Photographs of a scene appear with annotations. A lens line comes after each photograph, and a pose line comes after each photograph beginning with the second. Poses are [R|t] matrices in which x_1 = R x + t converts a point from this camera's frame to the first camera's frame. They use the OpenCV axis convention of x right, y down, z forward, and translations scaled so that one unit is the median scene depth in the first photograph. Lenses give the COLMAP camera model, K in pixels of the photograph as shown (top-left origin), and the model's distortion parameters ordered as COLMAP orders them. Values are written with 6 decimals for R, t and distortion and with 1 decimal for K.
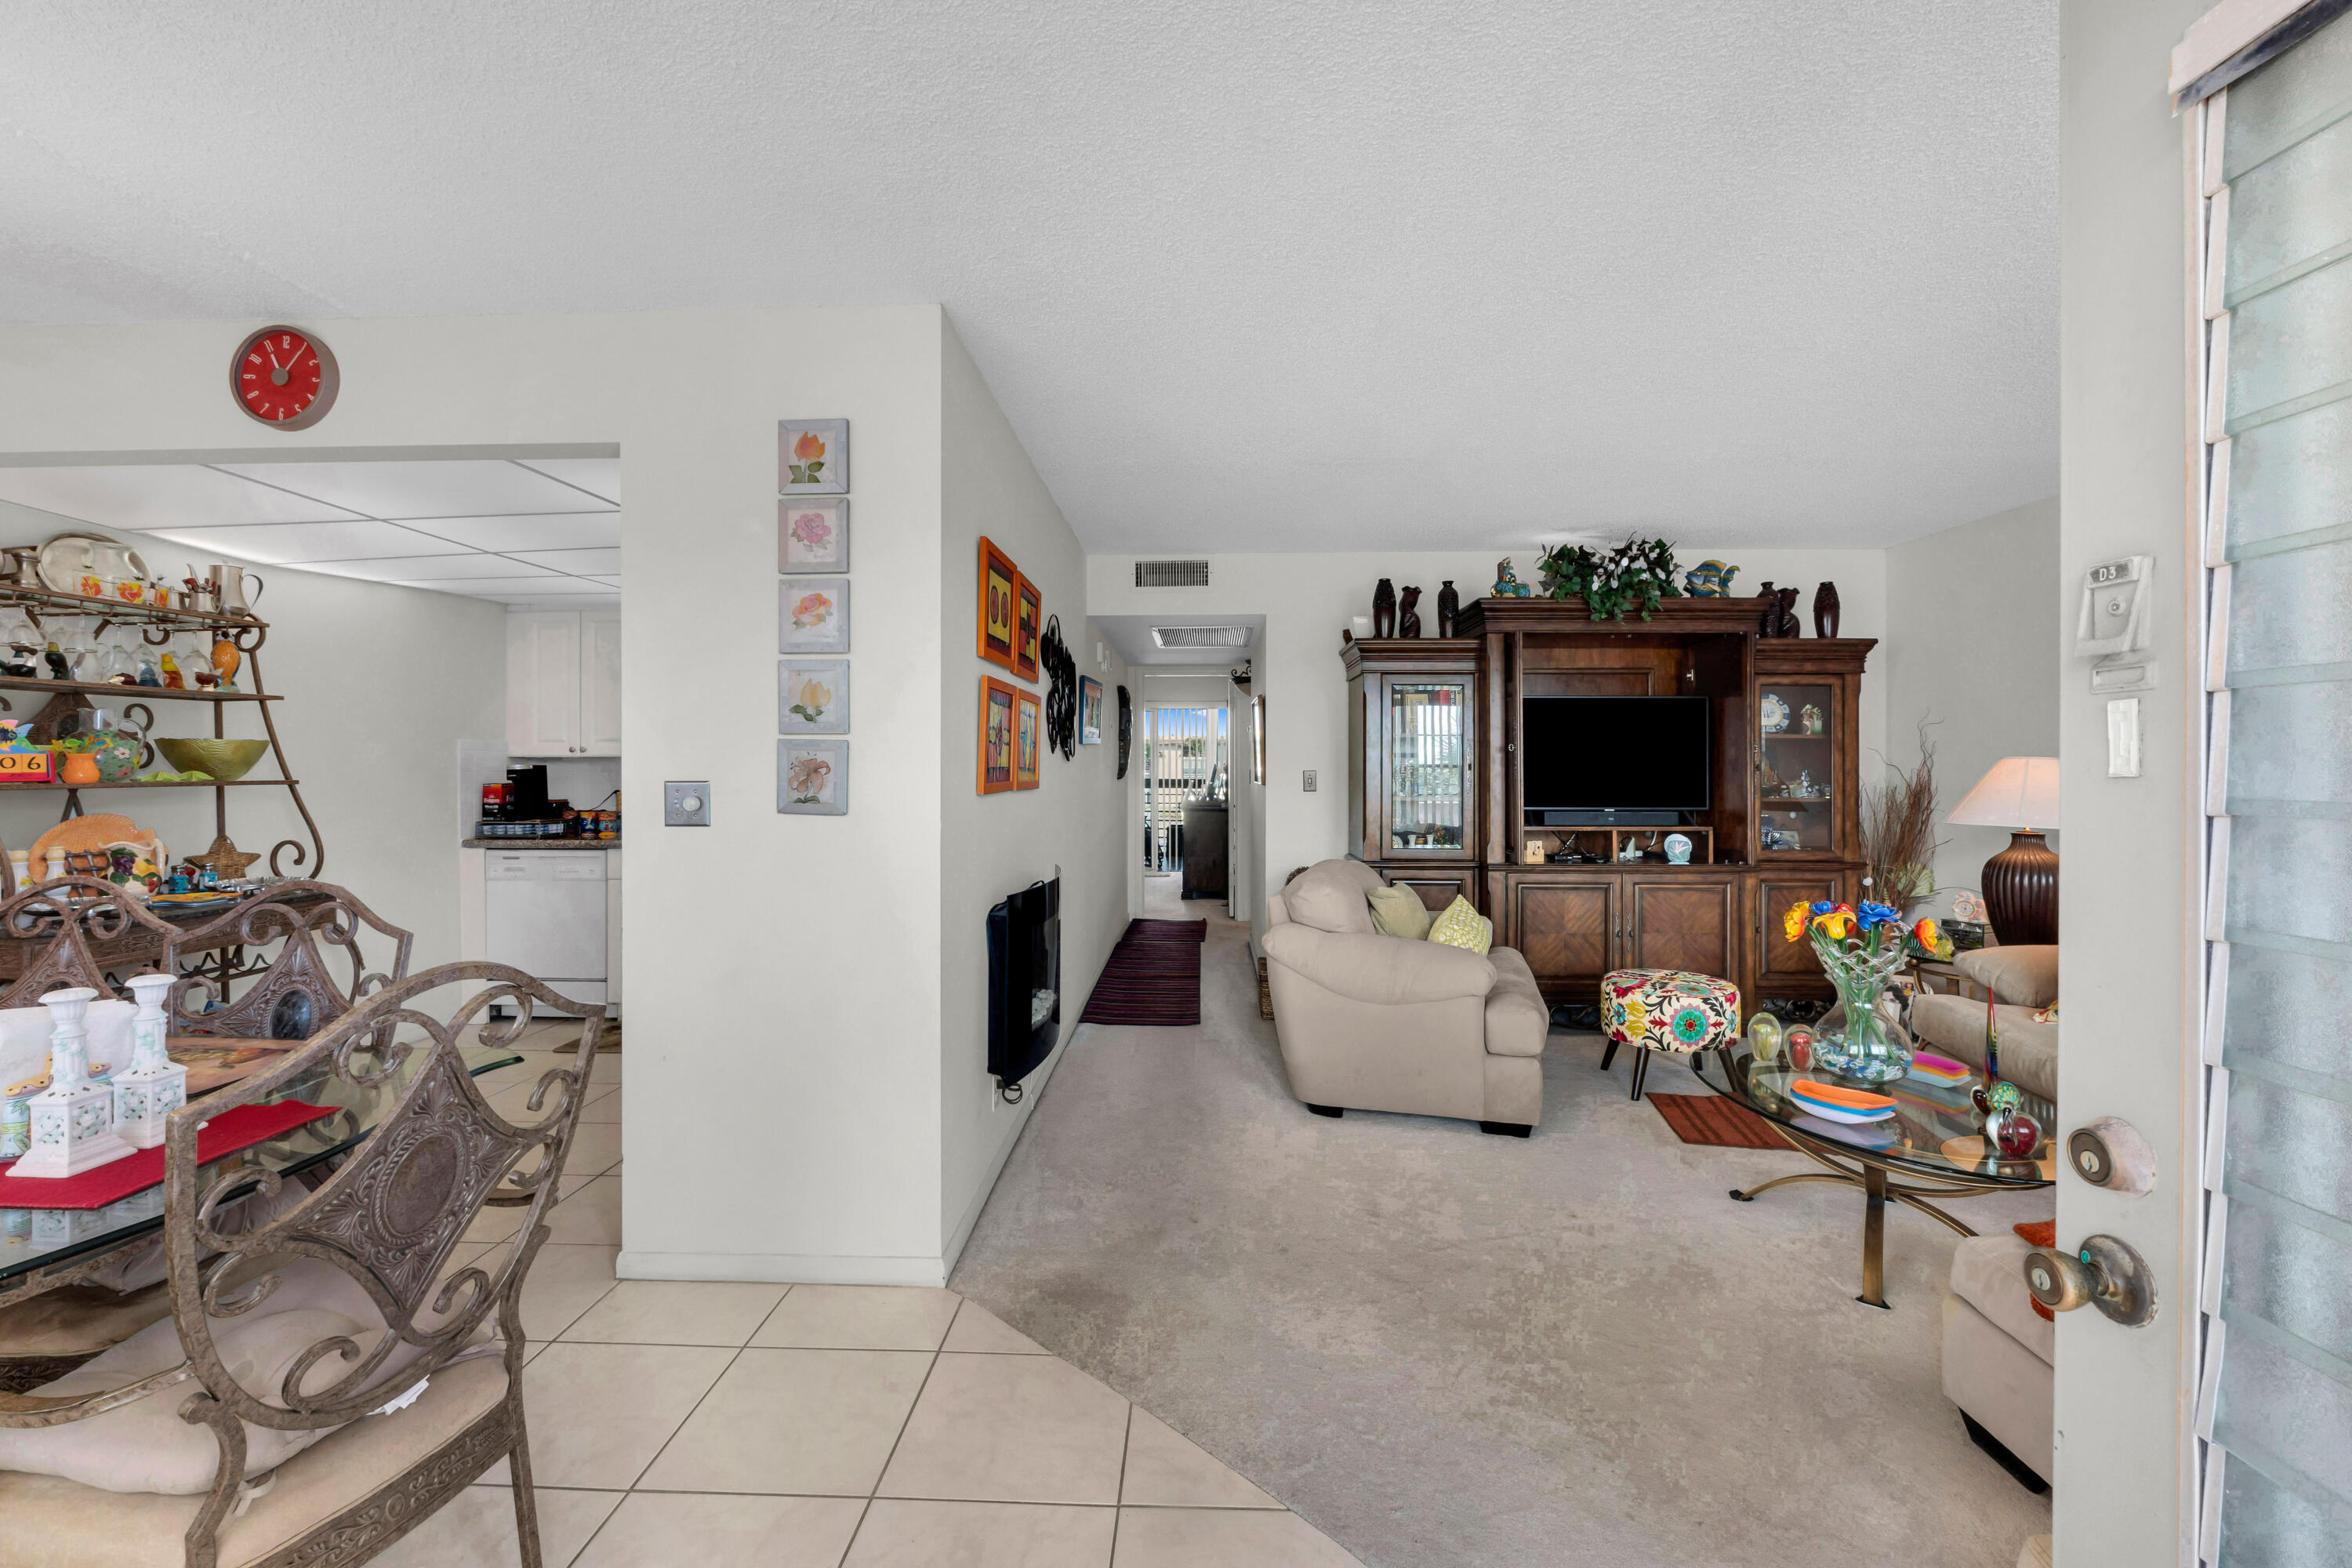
lens RADIAL K [[990.4, 0, 1173.9], [0, 990.4, 772.5], [0, 0, 1]] dist [-0.010881, 0.000510]
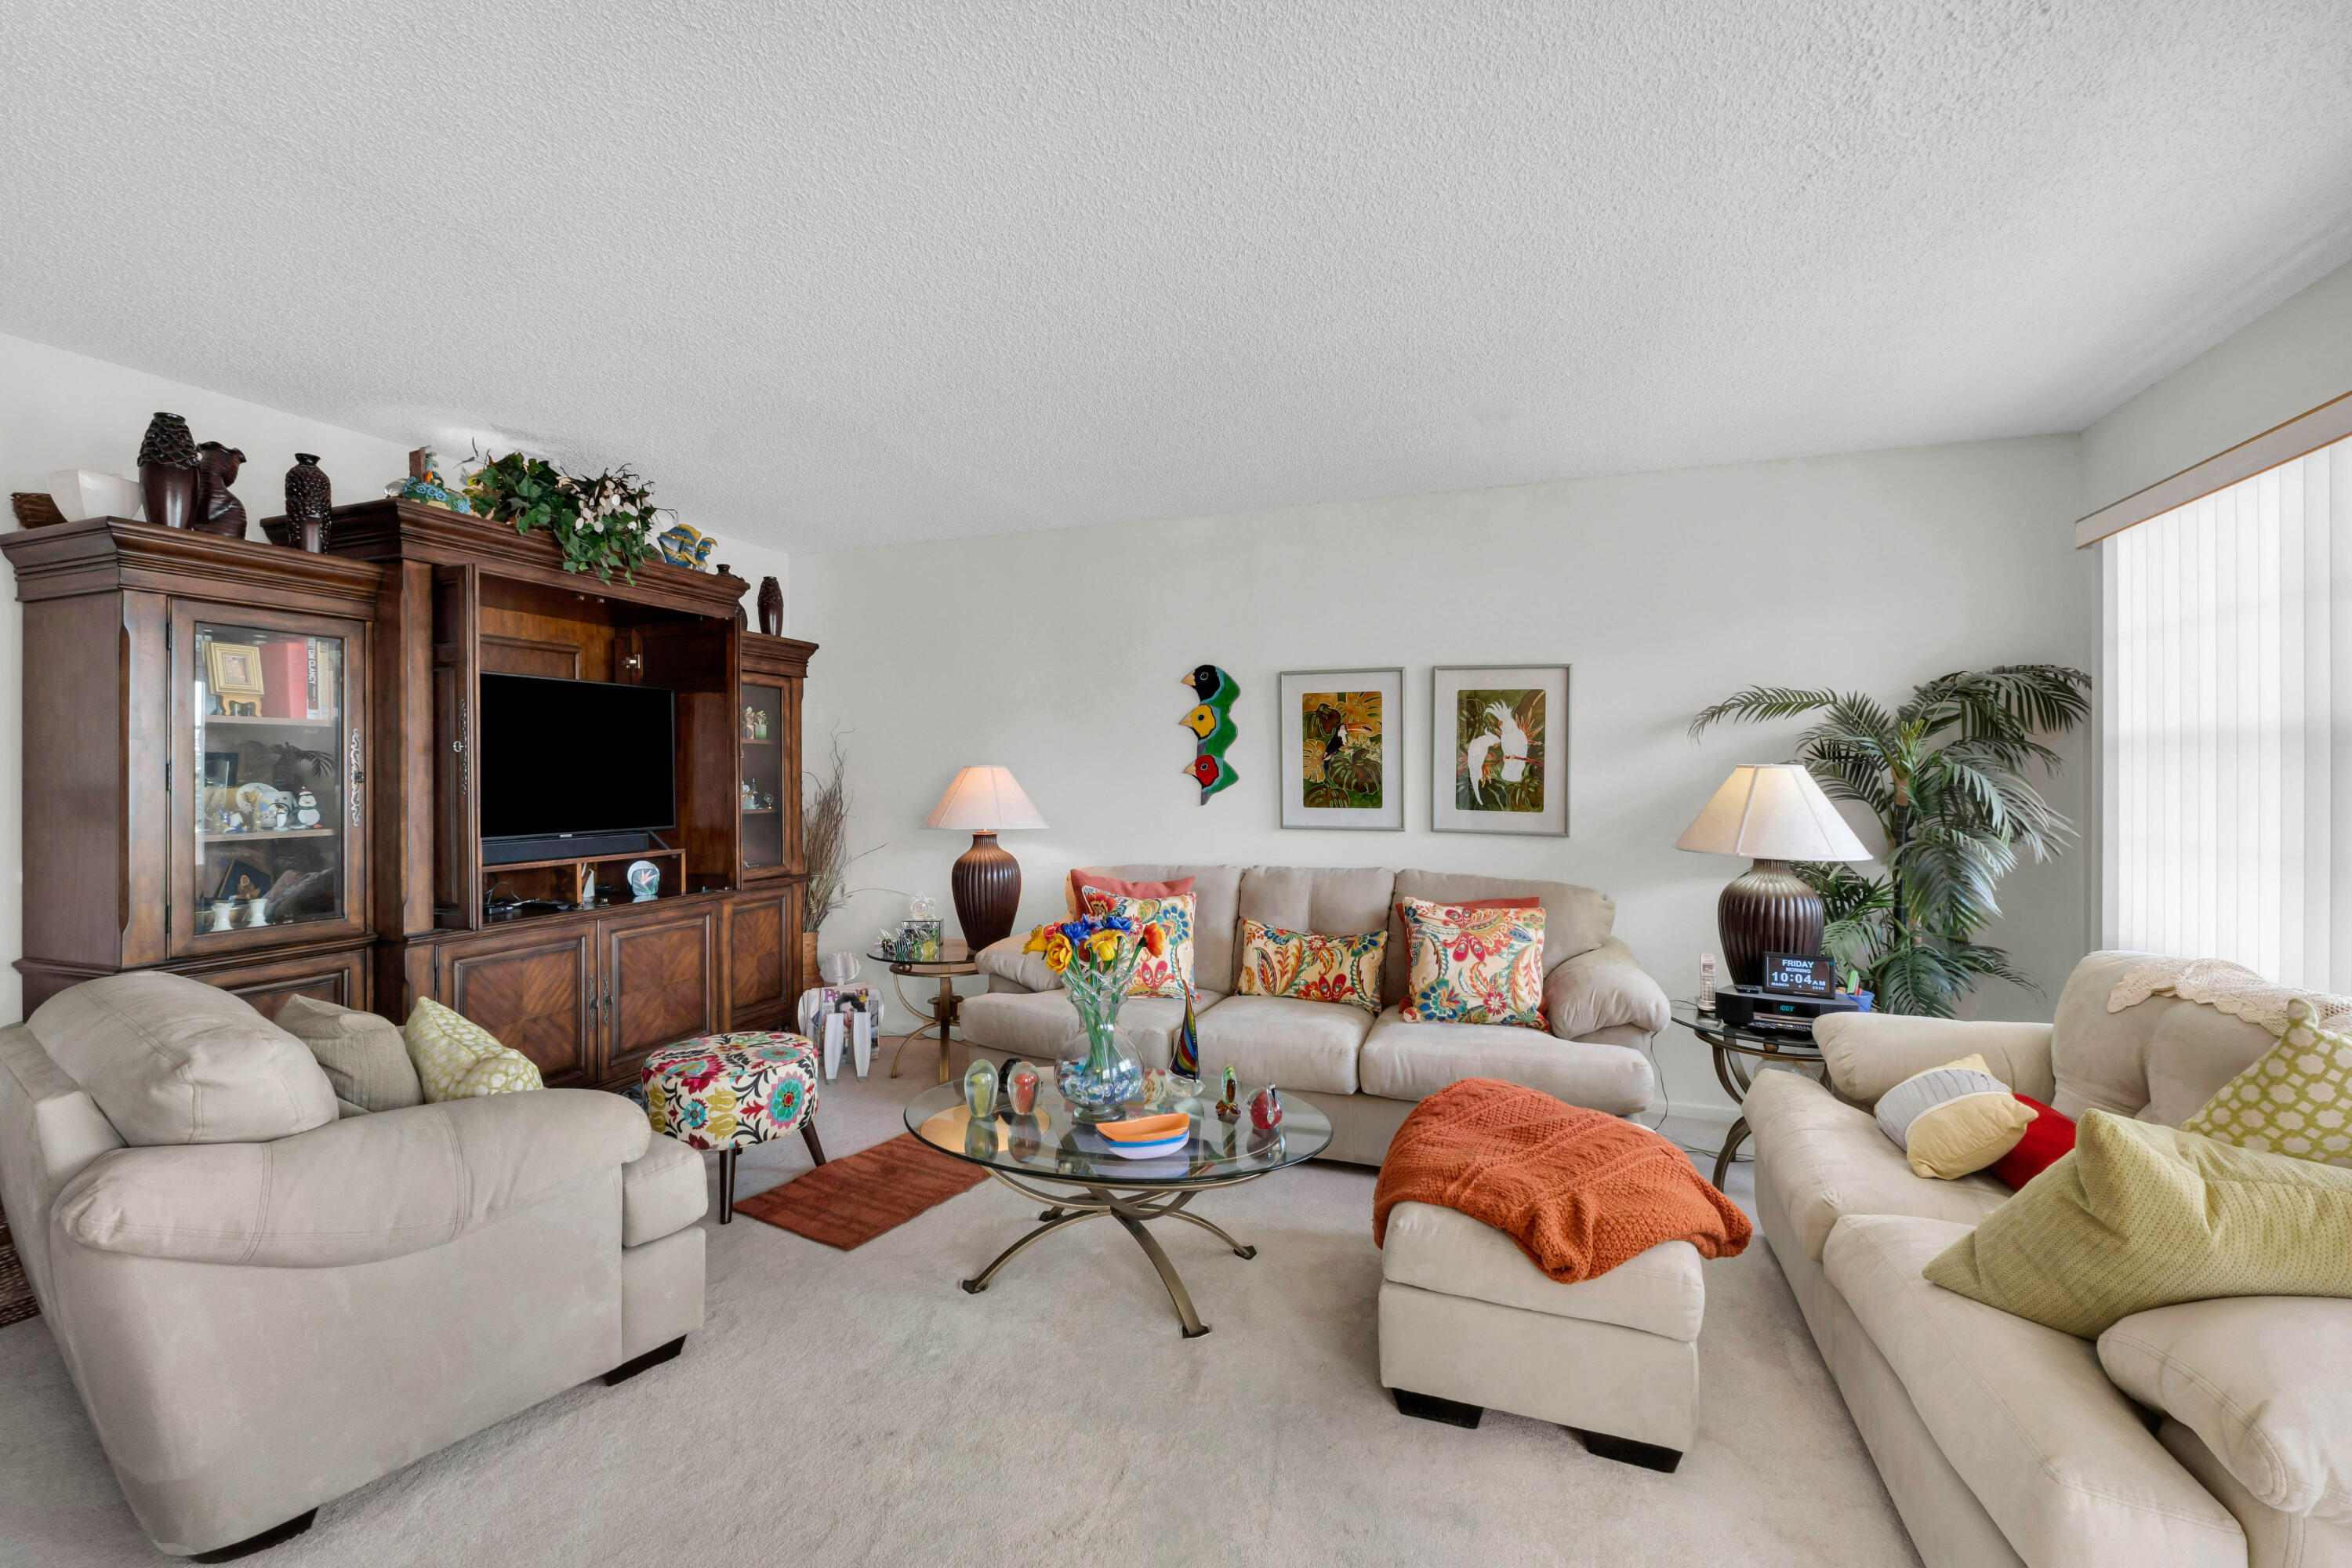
lens RADIAL K [[990.4, 0, 1173.9], [0, 990.4, 772.5], [0, 0, 1]] dist [-0.010881, 0.000510]
pose [[0.315137, -0.001939, 0.949044, -0.109404], [0.007230, 0.999974, -0.000358, -0.005203], [-0.949019, 0.006974, 0.315142, 0.356528]]
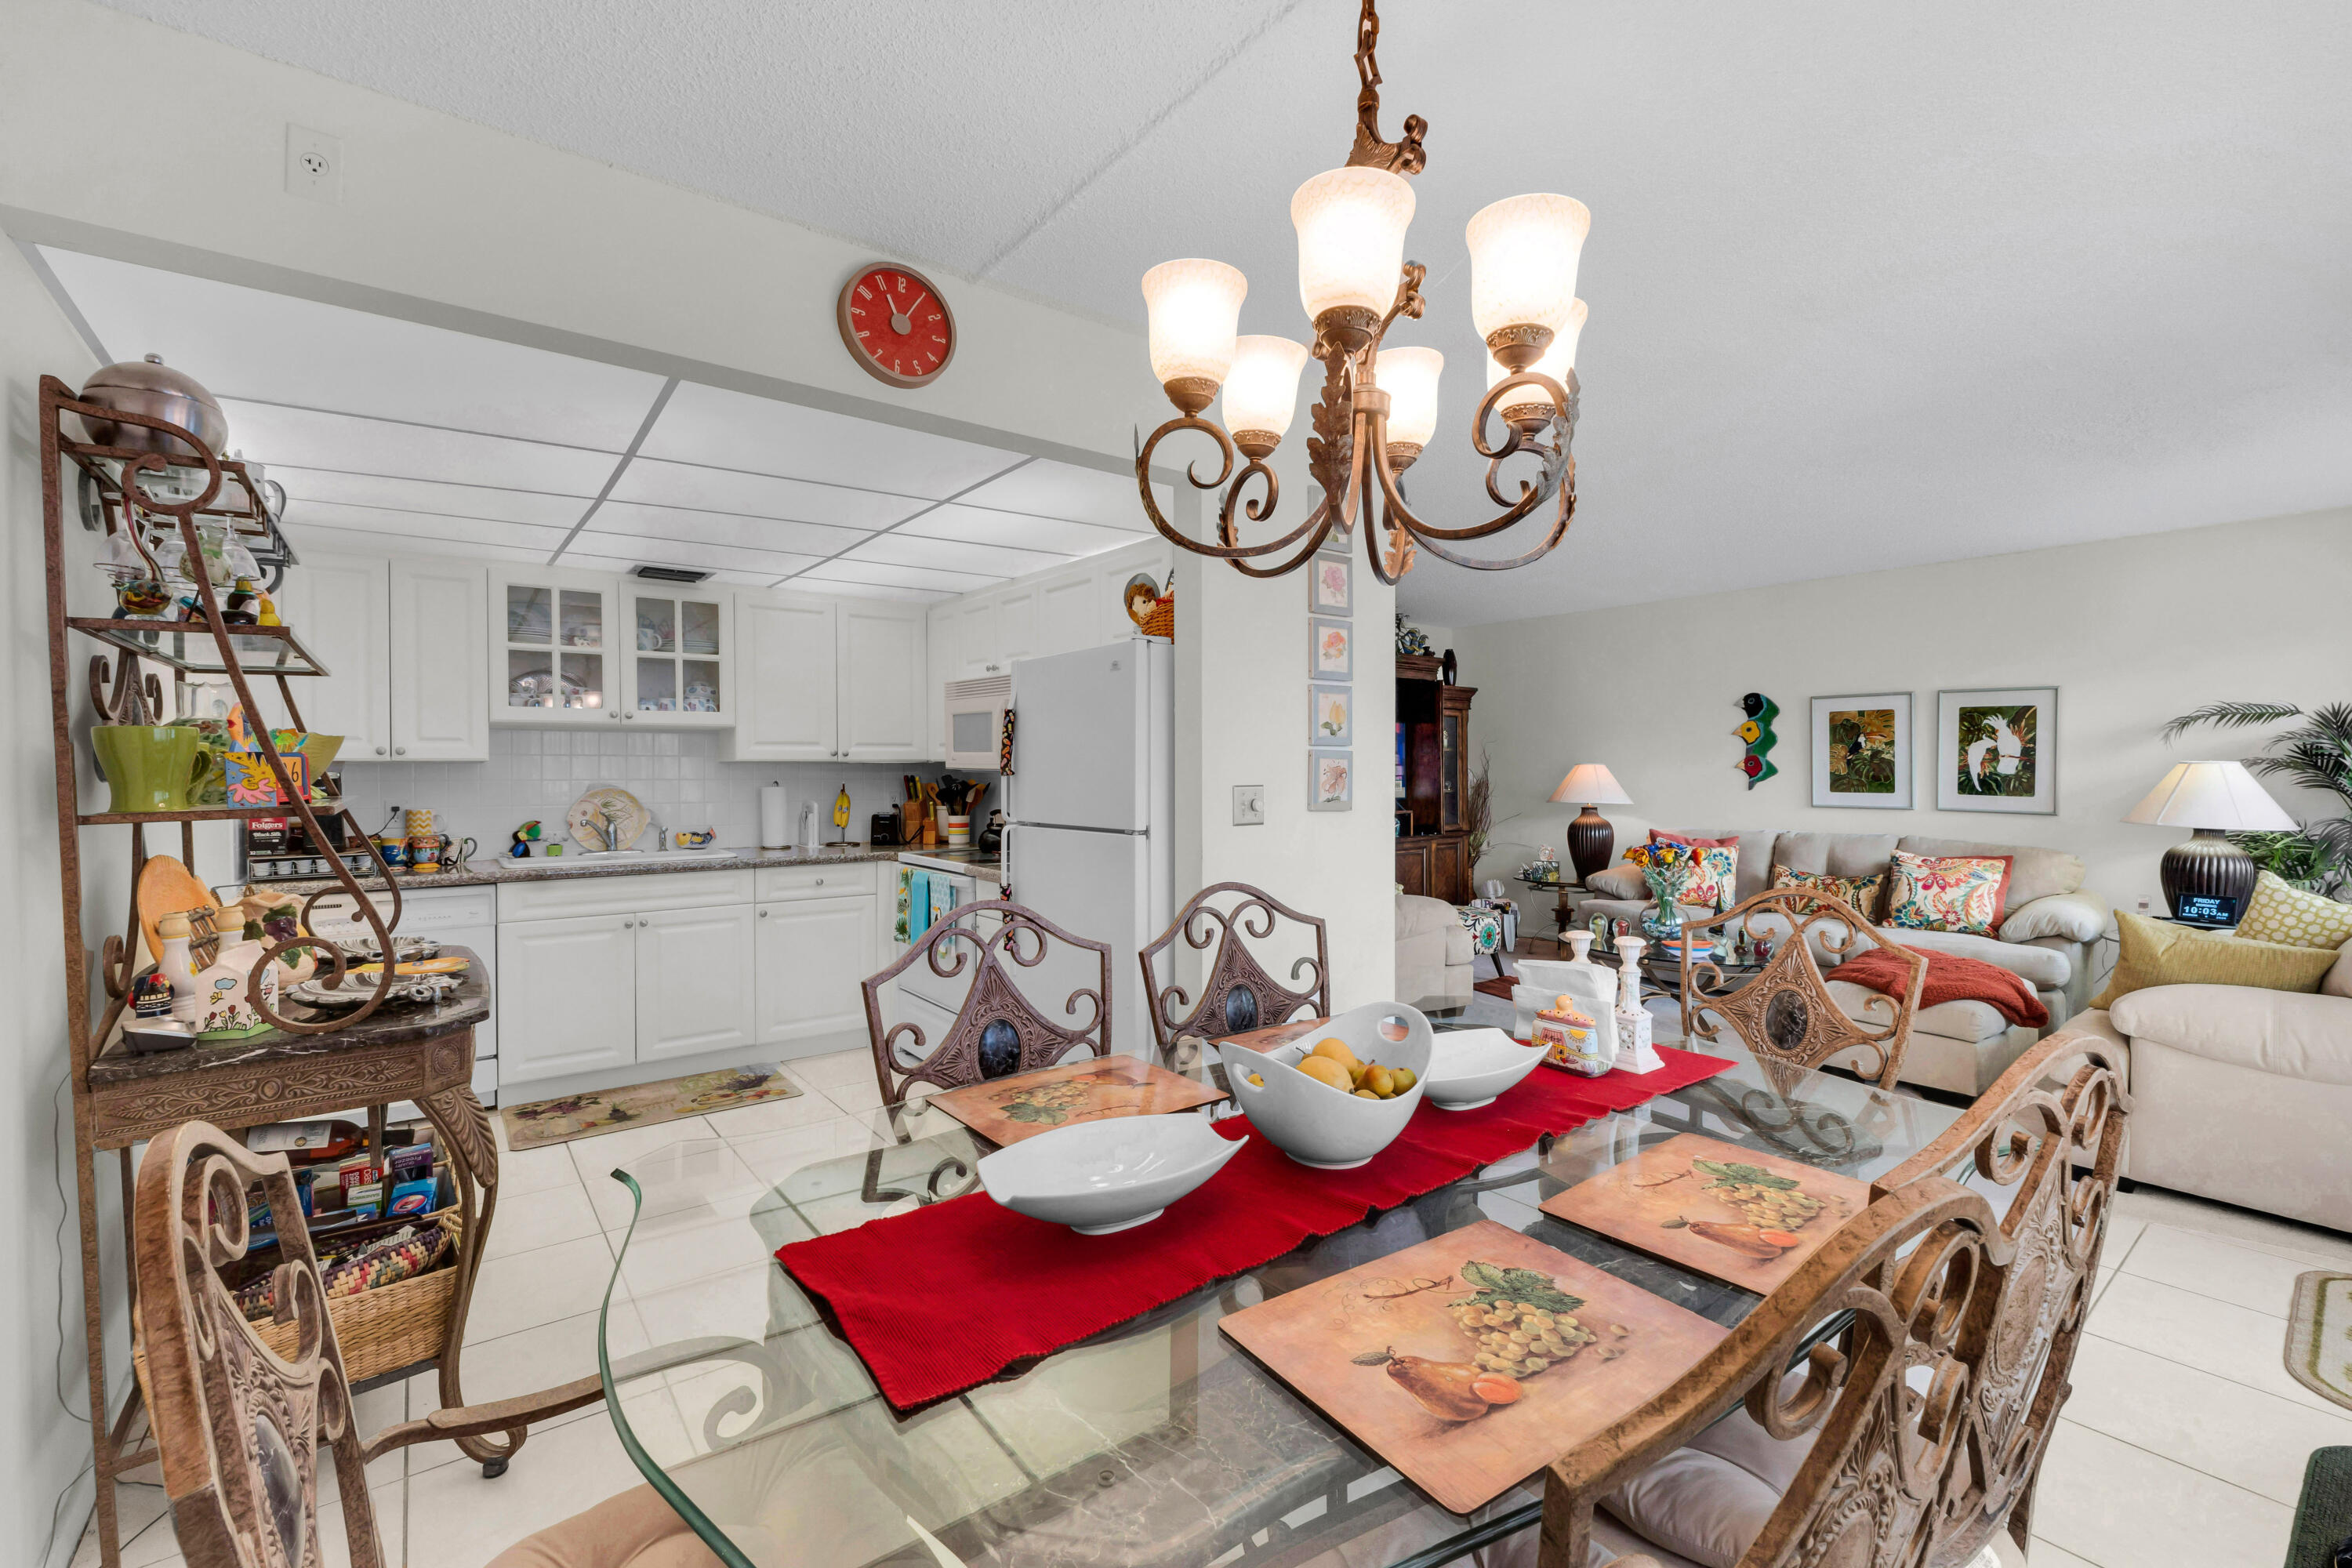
lens RADIAL K [[990.4, 0, 1173.9], [0, 990.4, 772.5], [0, 0, 1]] dist [-0.010881, 0.000510]
pose [[0.768438, -0.005239, 0.639903, -0.676635], [0.006788, 0.999977, 0.000036, -0.003954], [-0.639888, 0.004316, 0.768456, 0.094799]]
